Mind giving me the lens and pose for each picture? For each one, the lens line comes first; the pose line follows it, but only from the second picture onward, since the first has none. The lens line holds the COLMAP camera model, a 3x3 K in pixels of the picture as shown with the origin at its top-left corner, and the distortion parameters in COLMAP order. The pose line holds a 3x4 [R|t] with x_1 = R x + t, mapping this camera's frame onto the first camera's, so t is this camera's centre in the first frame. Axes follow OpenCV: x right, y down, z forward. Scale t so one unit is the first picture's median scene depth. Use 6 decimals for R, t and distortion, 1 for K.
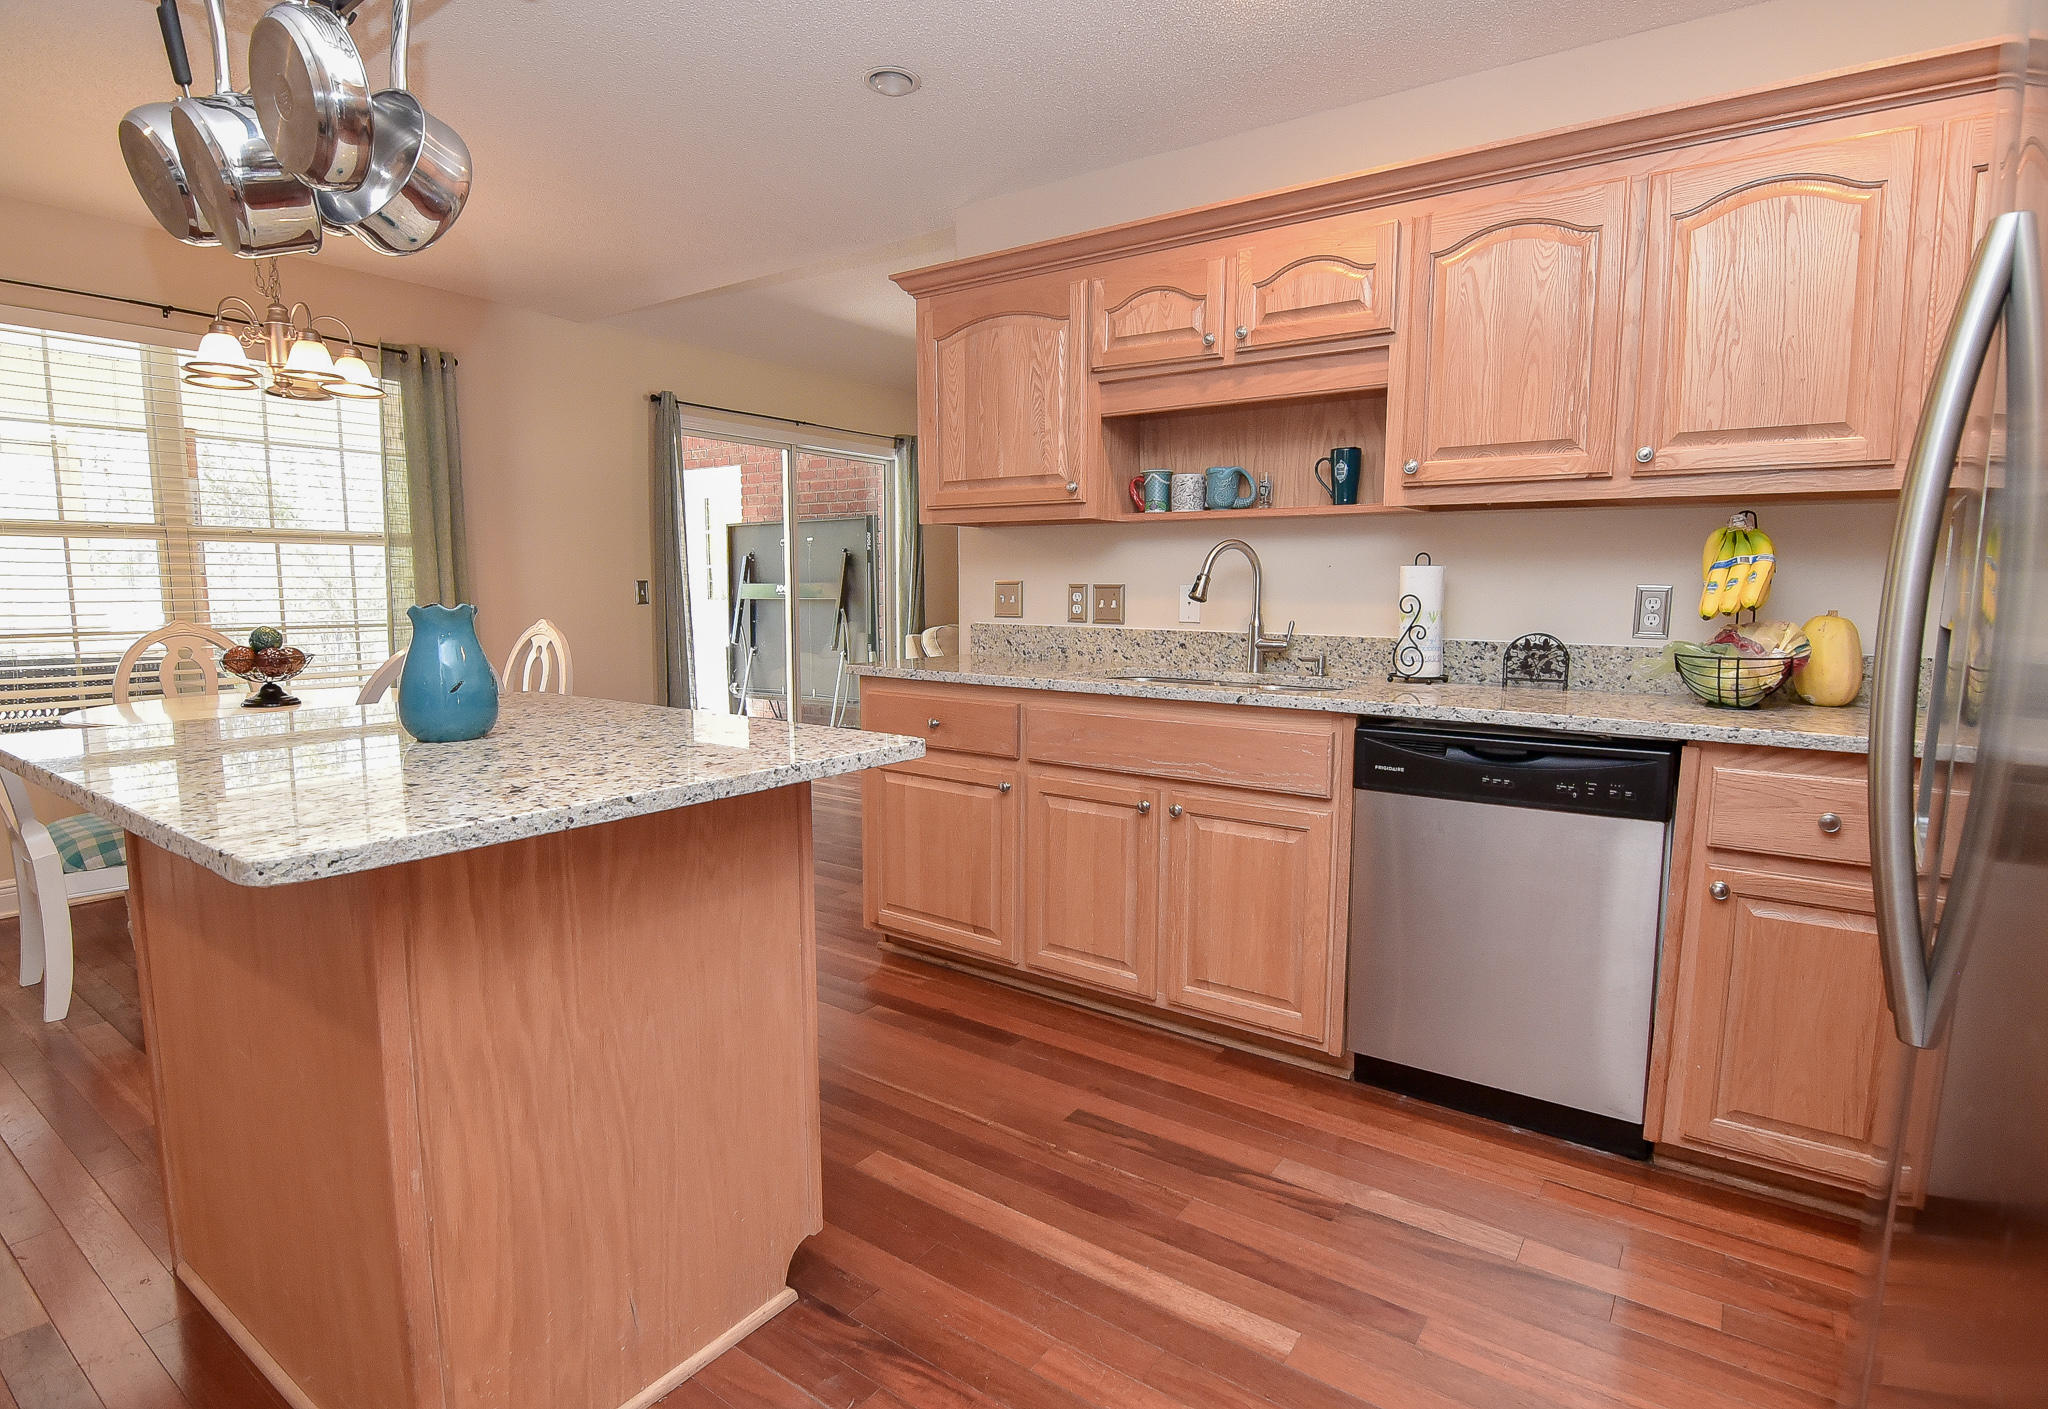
lens RADIAL K [[1019.3, 0, 1024.0], [0, 1019.3, 704.5], [0, 0, 1]] dist [-0.001577, -0.000793]
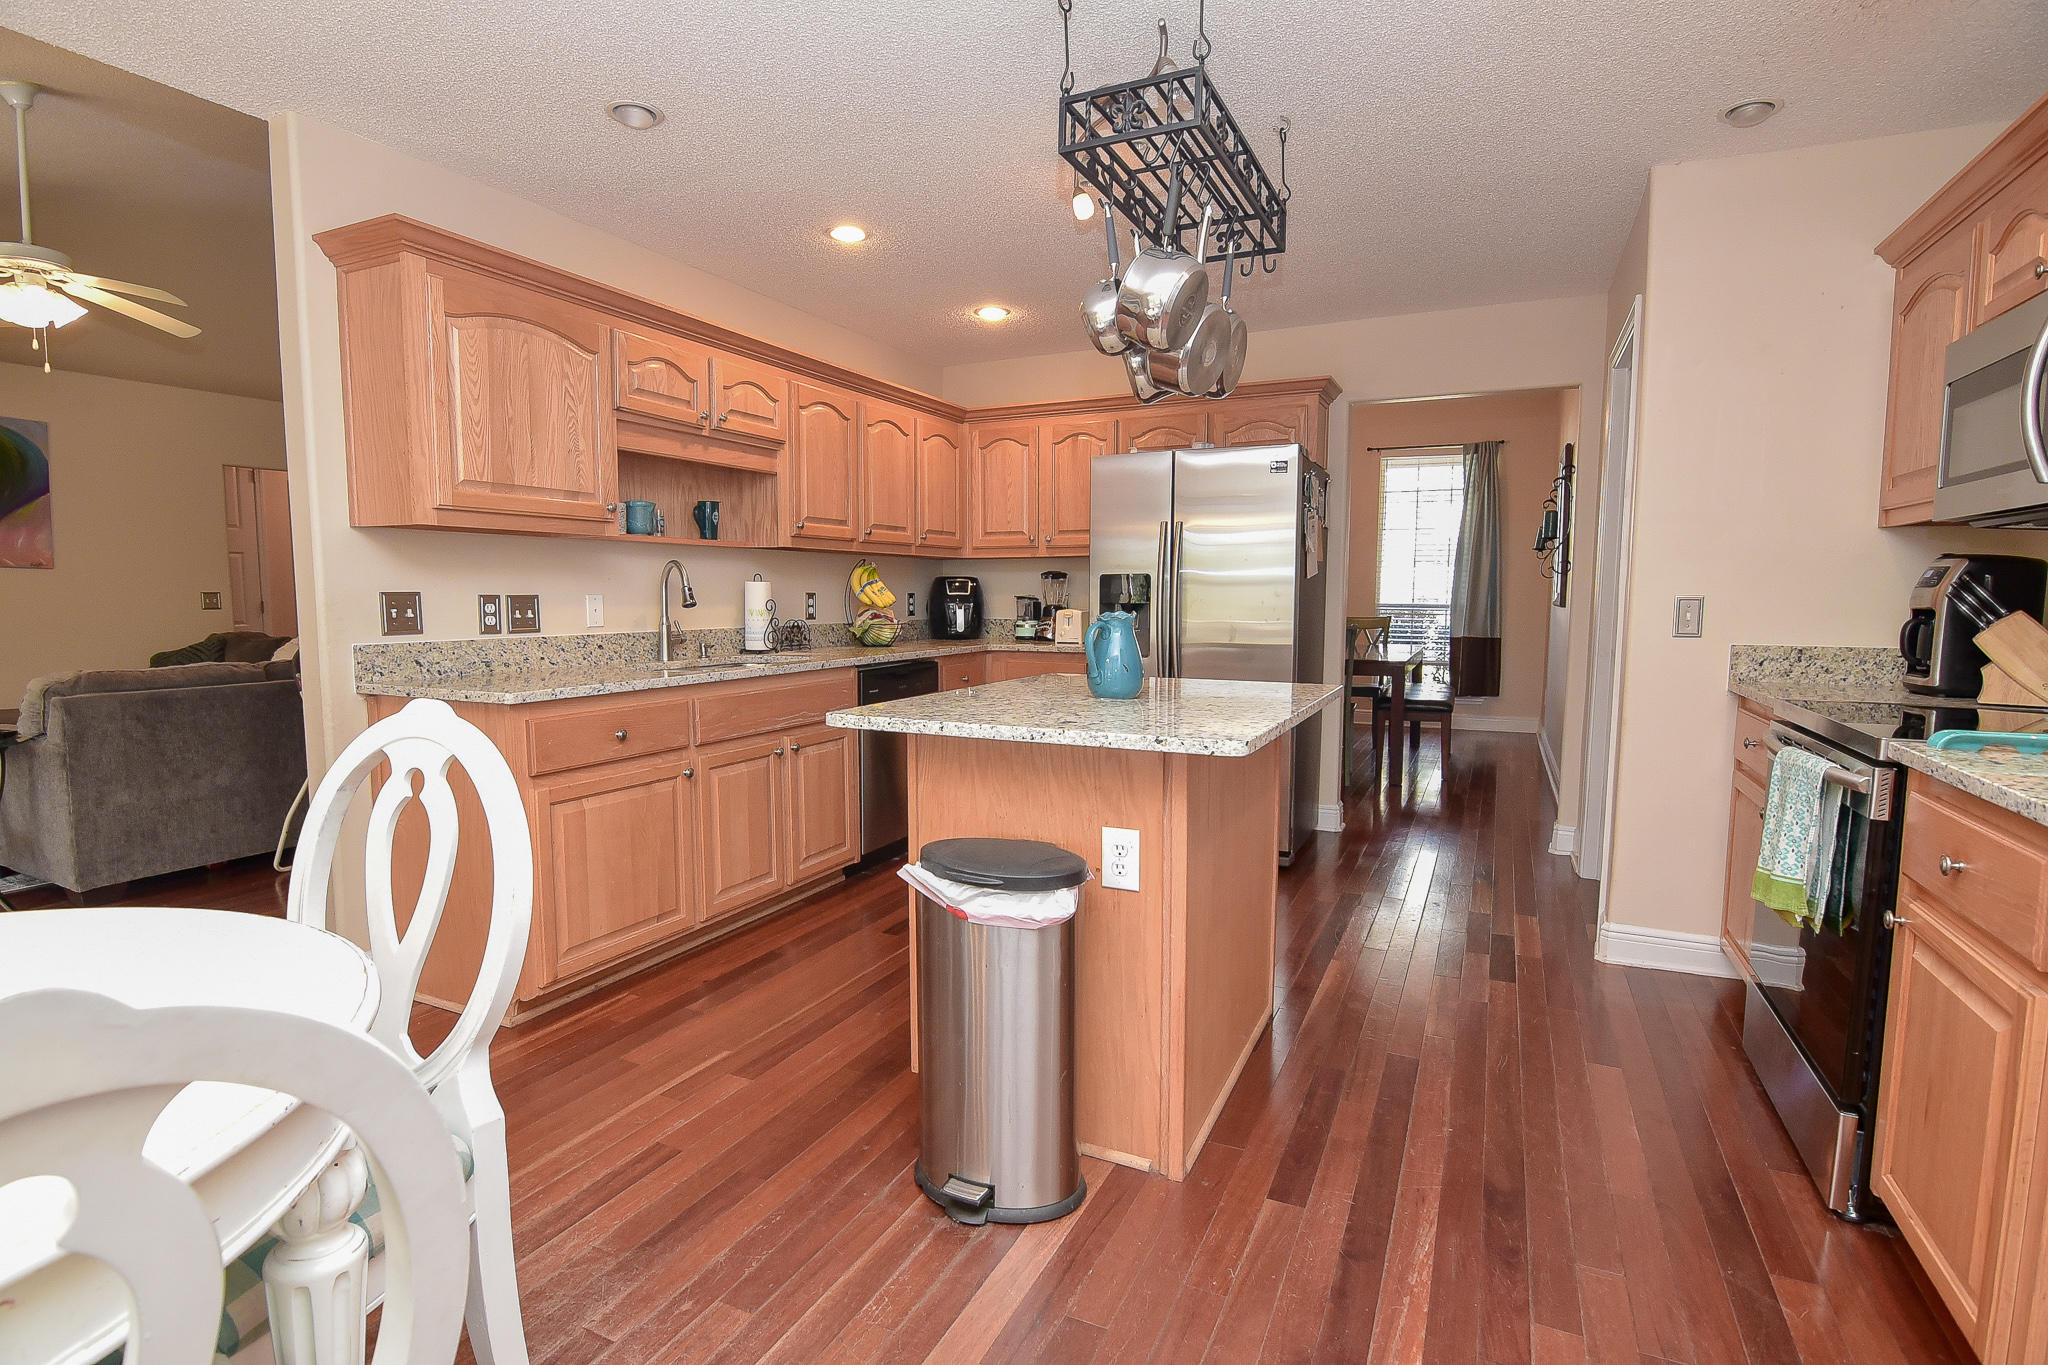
lens RADIAL K [[973.5, 0, 1024.0], [0, 973.5, 682.5], [0, 0, 1]] dist [0.000192, -0.000160]
pose [[-0.157071, -0.096463, 0.982865, -1.035291], [0.114727, 0.986698, 0.115174, -0.091923], [-0.980901, 0.130852, -0.143914, 0.703661]]
